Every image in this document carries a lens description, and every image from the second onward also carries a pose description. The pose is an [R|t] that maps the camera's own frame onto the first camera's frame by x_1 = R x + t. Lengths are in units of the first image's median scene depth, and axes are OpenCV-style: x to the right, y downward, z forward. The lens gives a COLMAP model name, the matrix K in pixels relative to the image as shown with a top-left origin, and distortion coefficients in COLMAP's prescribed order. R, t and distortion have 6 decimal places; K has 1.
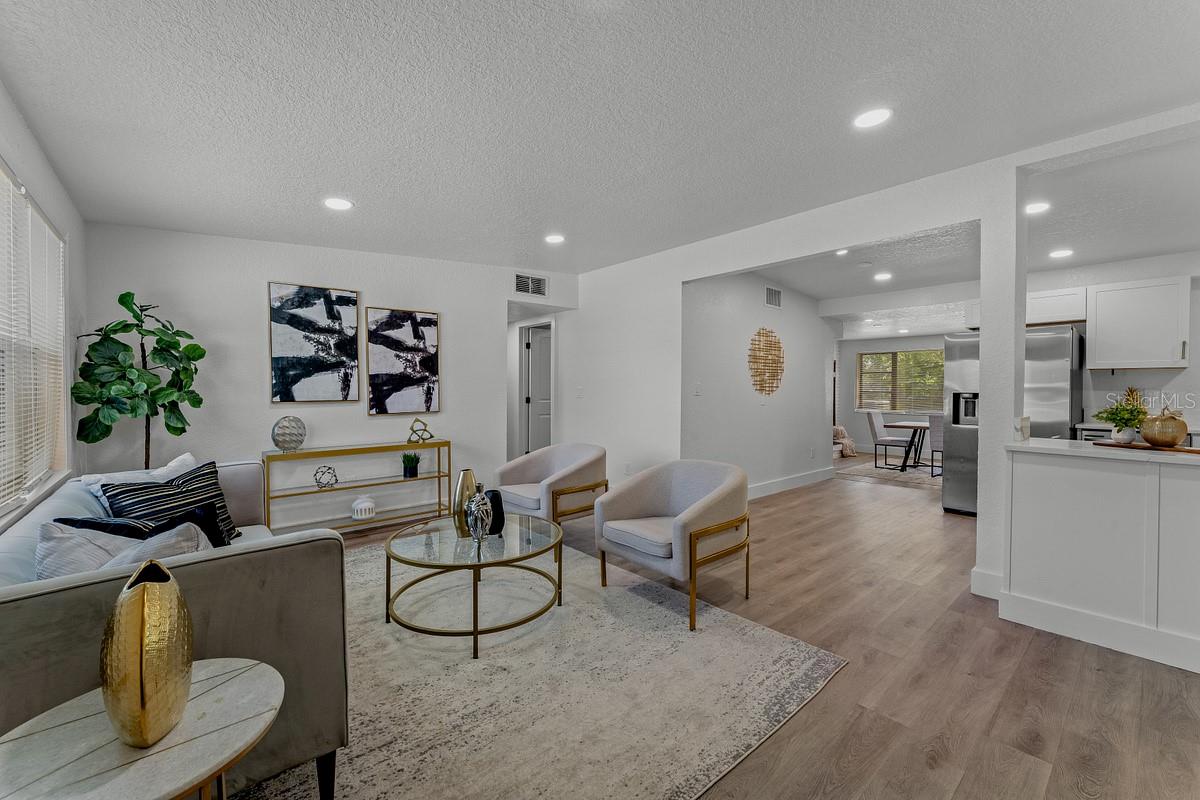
lens RADIAL K [[491.7, 0, 598.8], [0, 491.7, 384.4], [0, 0, 1]] dist [0.000159, 0.000019]
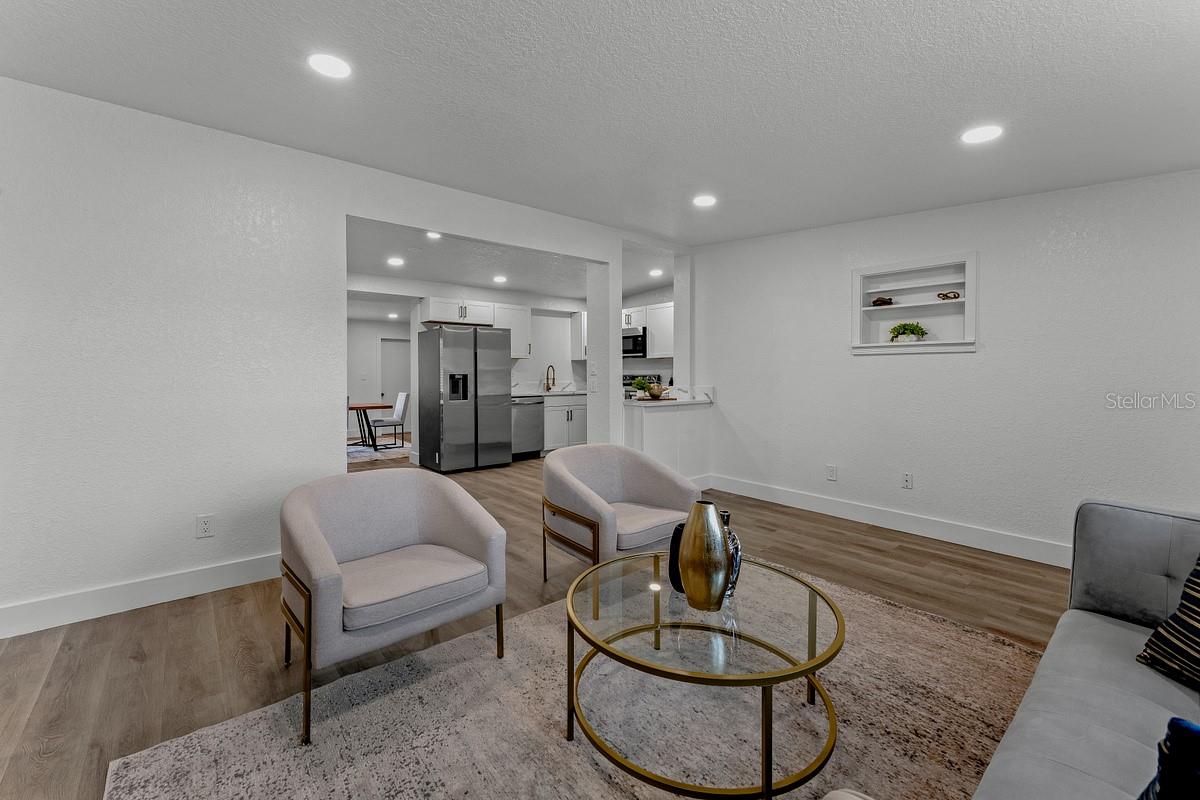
lens RADIAL K [[491.7, 0, 598.8], [0, 491.7, 384.4], [0, 0, 1]] dist [0.000159, 0.000019]
pose [[0.011979, -0.030180, 0.999473, -0.680126], [-0.013033, 0.999455, 0.030336, -0.000309], [-0.999843, -0.013390, 0.011579, 0.862250]]
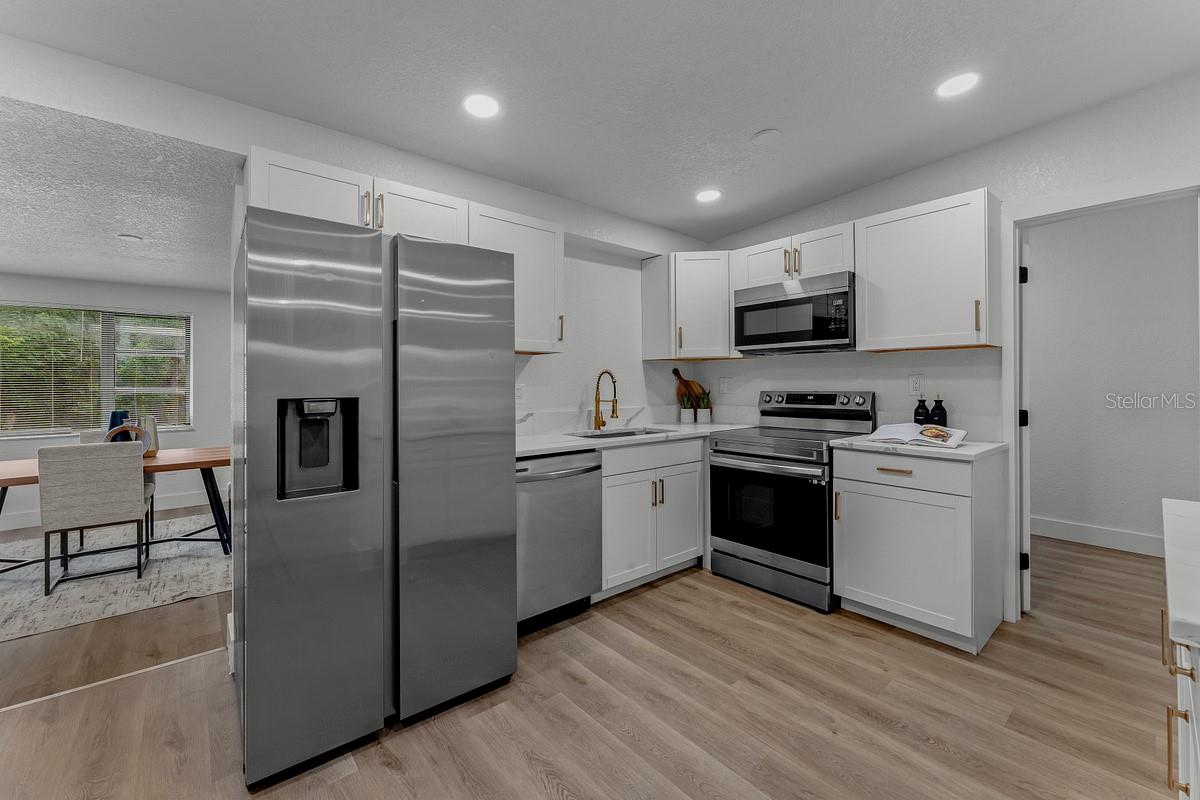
lens RADIAL K [[491.7, 0, 598.8], [0, 491.7, 384.4], [0, 0, 1]] dist [0.000159, 0.000019]
pose [[0.019148, -0.006952, 0.999792, 0.574093], [-0.009798, 0.999927, 0.007140, 0.004902], [-0.999769, -0.009932, 0.019079, 1.101997]]
